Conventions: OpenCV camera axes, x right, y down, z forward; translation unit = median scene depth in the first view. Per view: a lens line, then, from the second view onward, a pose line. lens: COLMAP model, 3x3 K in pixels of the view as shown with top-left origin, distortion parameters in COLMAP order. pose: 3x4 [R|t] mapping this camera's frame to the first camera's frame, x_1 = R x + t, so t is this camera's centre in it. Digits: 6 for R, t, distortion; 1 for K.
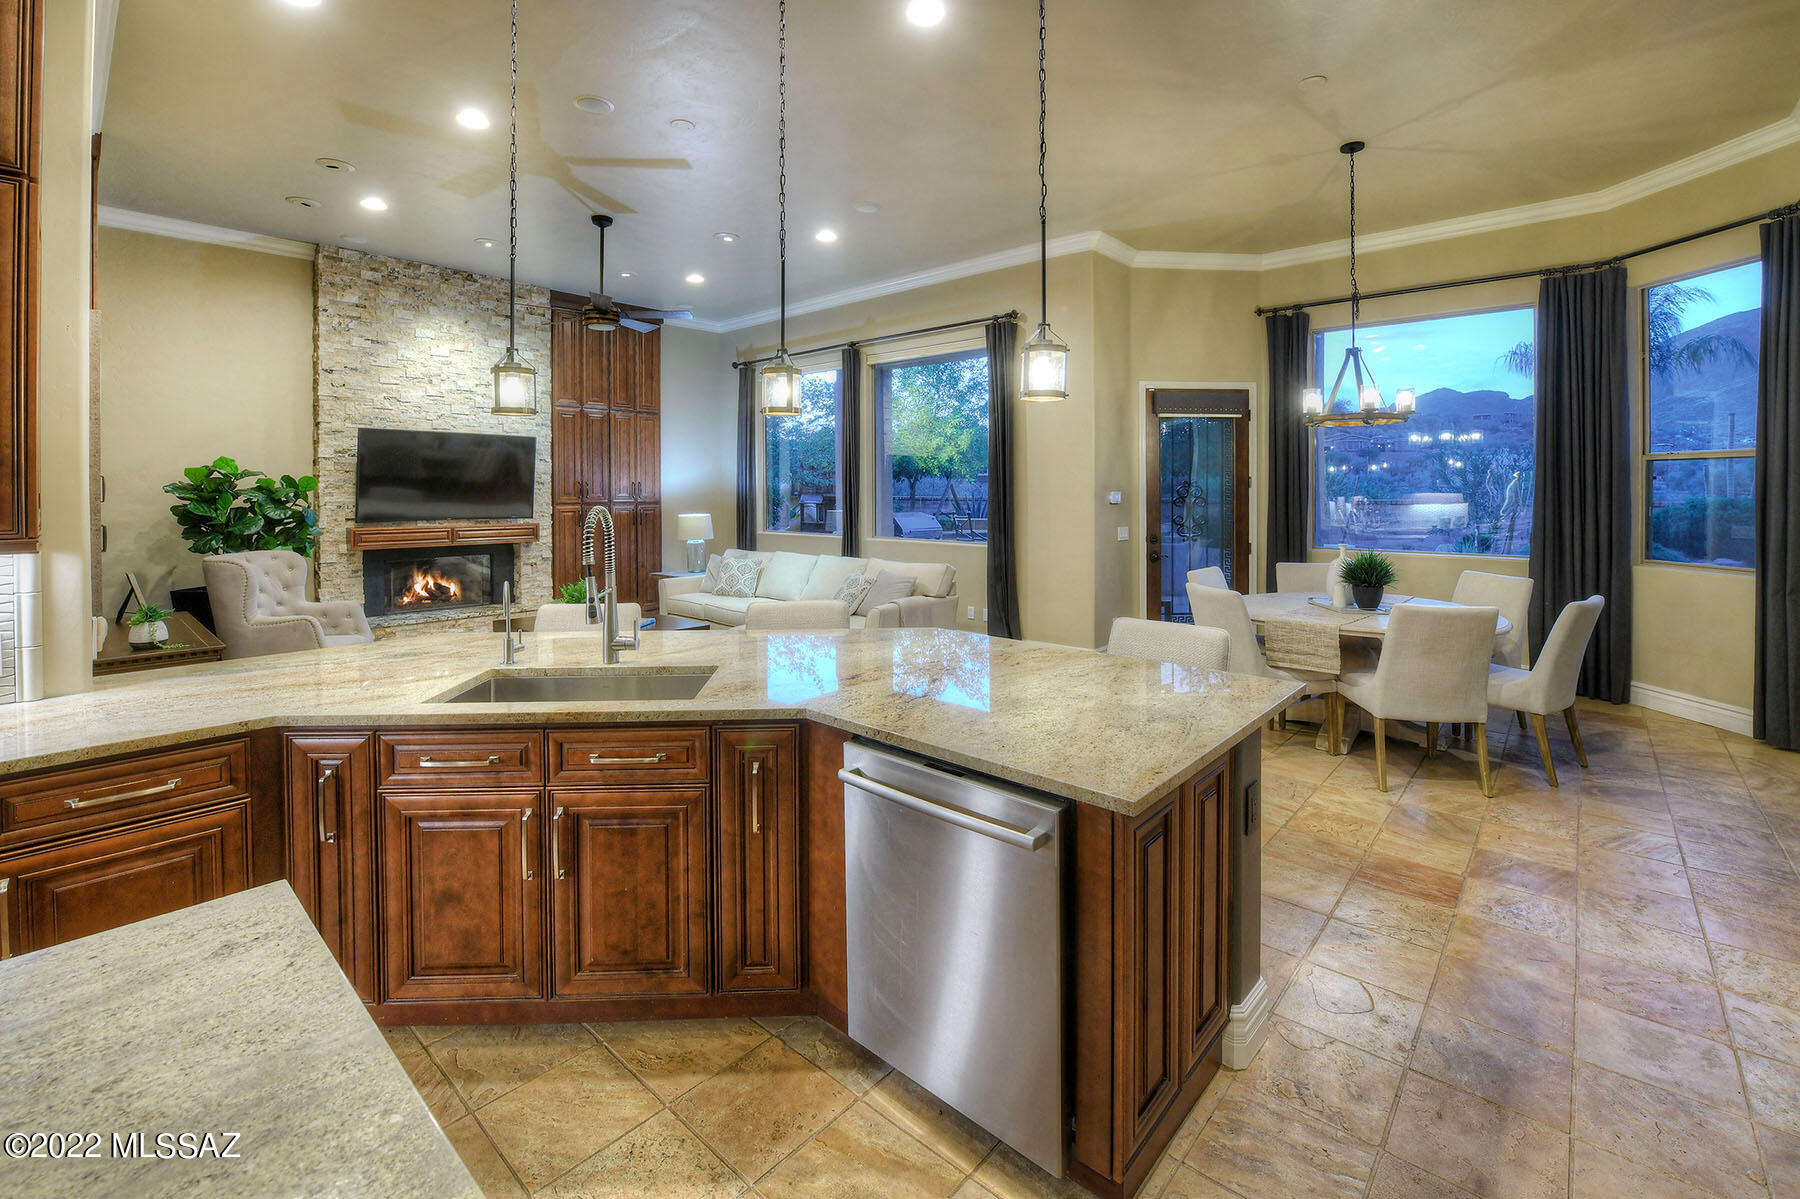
lens RADIAL K [[759.9, 0, 906.1], [0, 759.9, 509.2], [0, 0, 1]] dist [-0.016153, -0.000975]
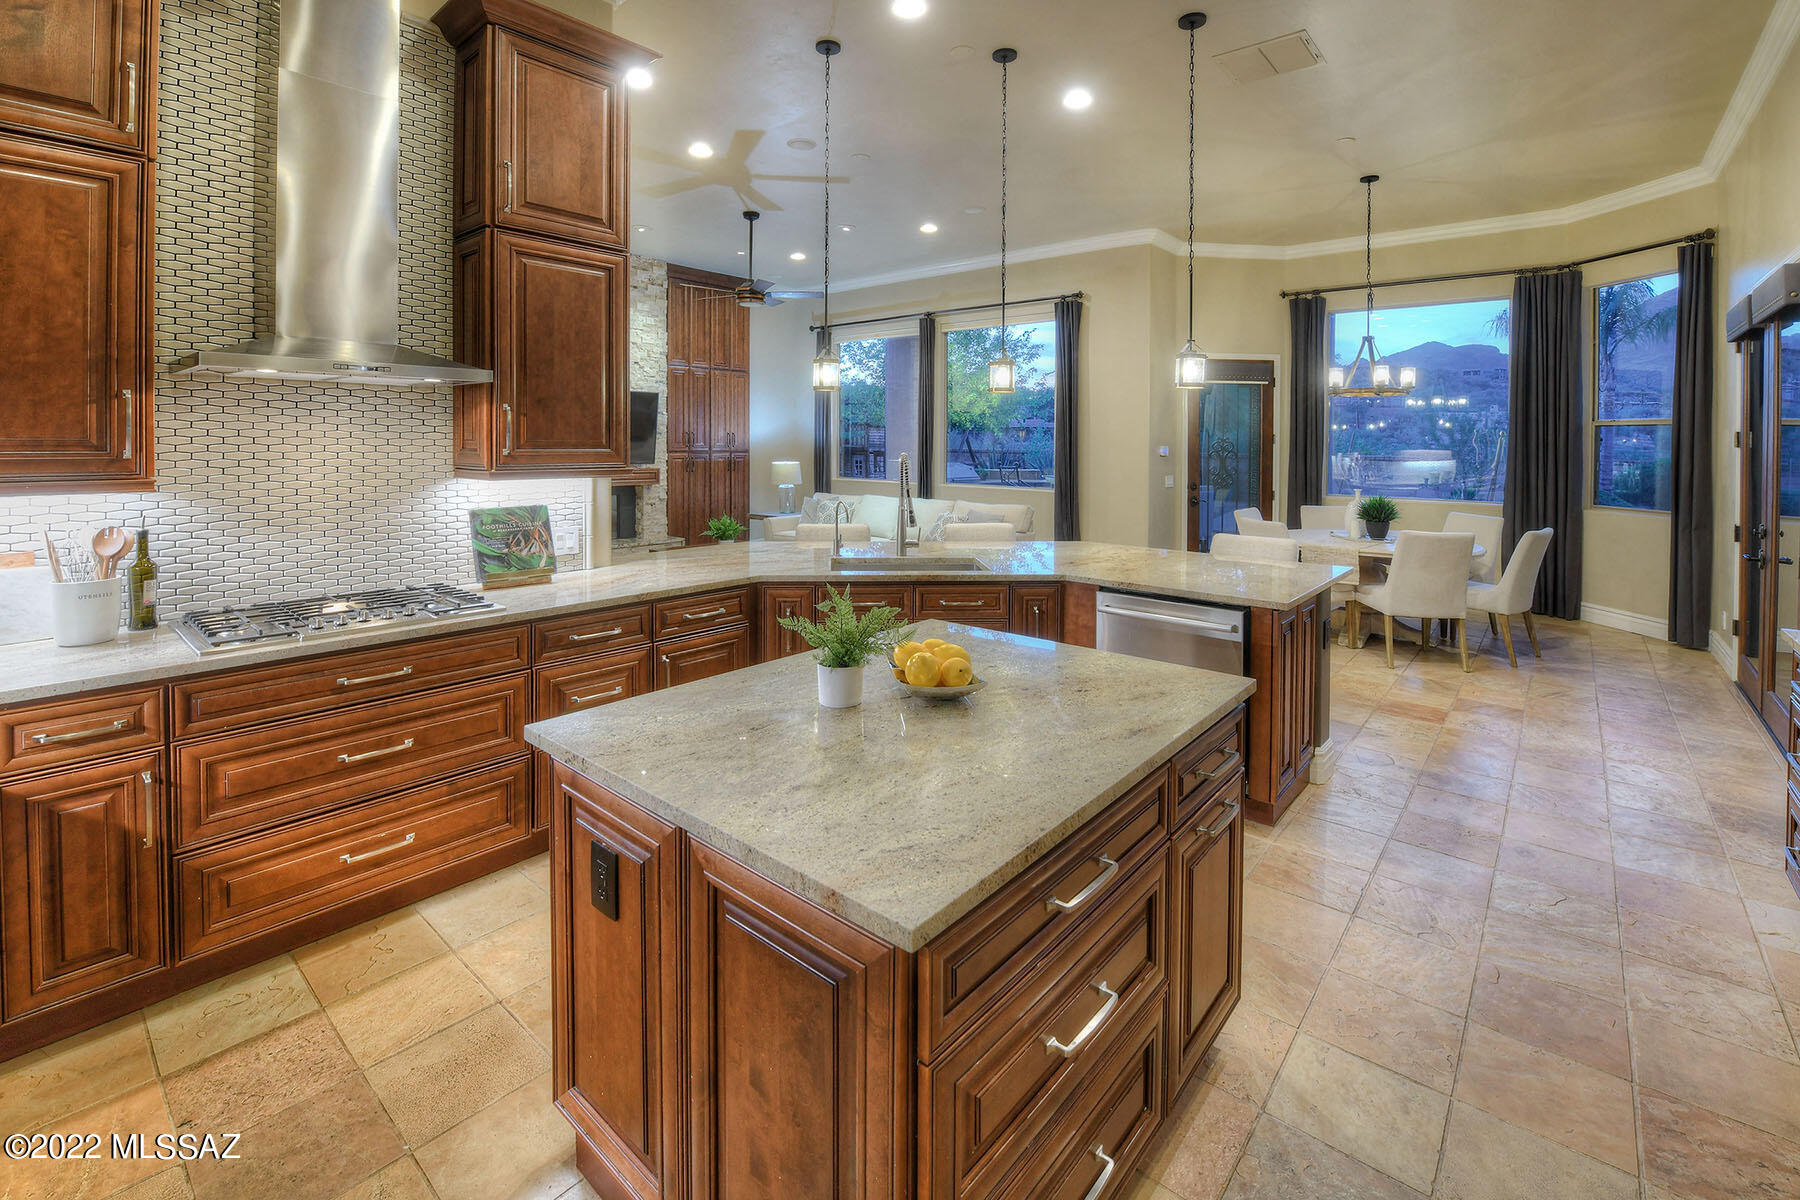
lens RADIAL K [[759.9, 0, 927.4], [0, 759.9, 461.7], [0, 0, 1]] dist [-0.016153, -0.000975]
pose [[0.999514, 0.010223, 0.029463, -0.153825], [-0.010257, 0.999947, 0.001013, 0.005012], [-0.029451, -0.001314, 0.999565, -0.209246]]
